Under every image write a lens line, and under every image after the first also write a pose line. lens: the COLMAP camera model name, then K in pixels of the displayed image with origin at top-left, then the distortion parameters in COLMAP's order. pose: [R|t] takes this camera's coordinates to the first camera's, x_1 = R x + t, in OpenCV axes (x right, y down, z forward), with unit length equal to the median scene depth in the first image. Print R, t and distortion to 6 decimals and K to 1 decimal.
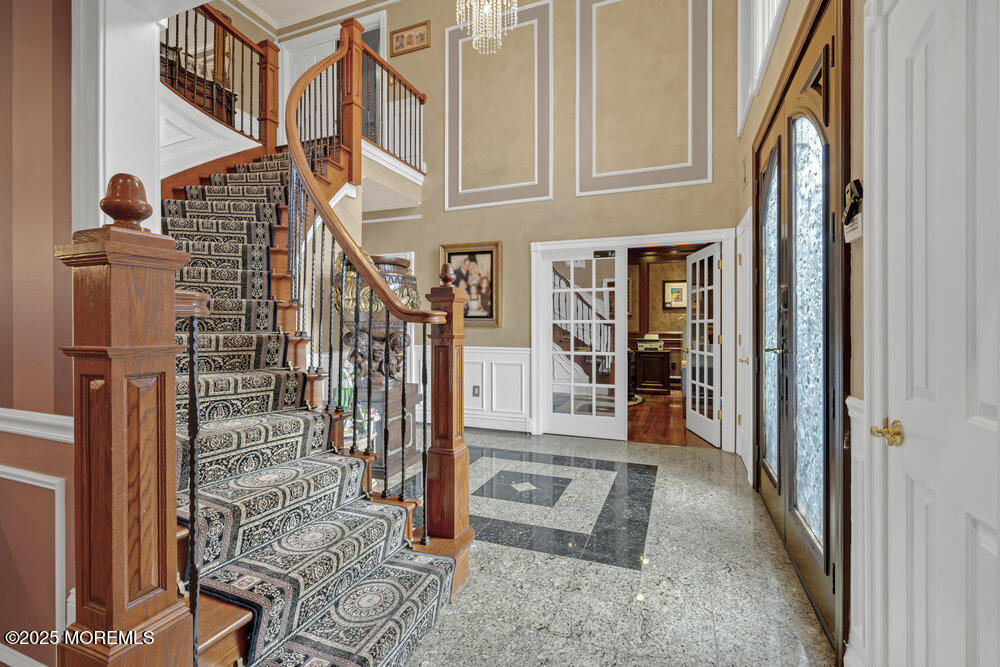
lens RADIAL K [[459.8, 0, 496.7], [0, 459.8, 326.1], [0, 0, 1]] dist [-0.000160, 0.000372]
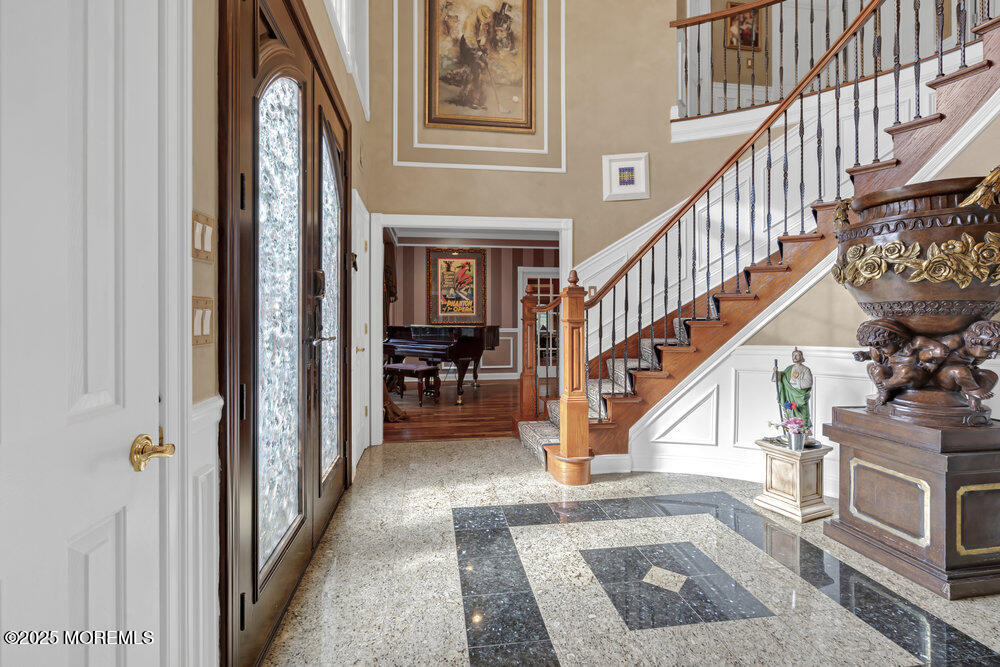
lens RADIAL K [[459.8, 0, 499.8], [0, 459.8, 324.2], [0, 0, 1]] dist [-0.000160, 0.000372]
pose [[-0.861319, 0.003883, -0.508050, 0.711178], [0.000573, 0.999978, 0.006671, 0.017394], [0.508065, 0.005455, -0.861302, 1.824237]]
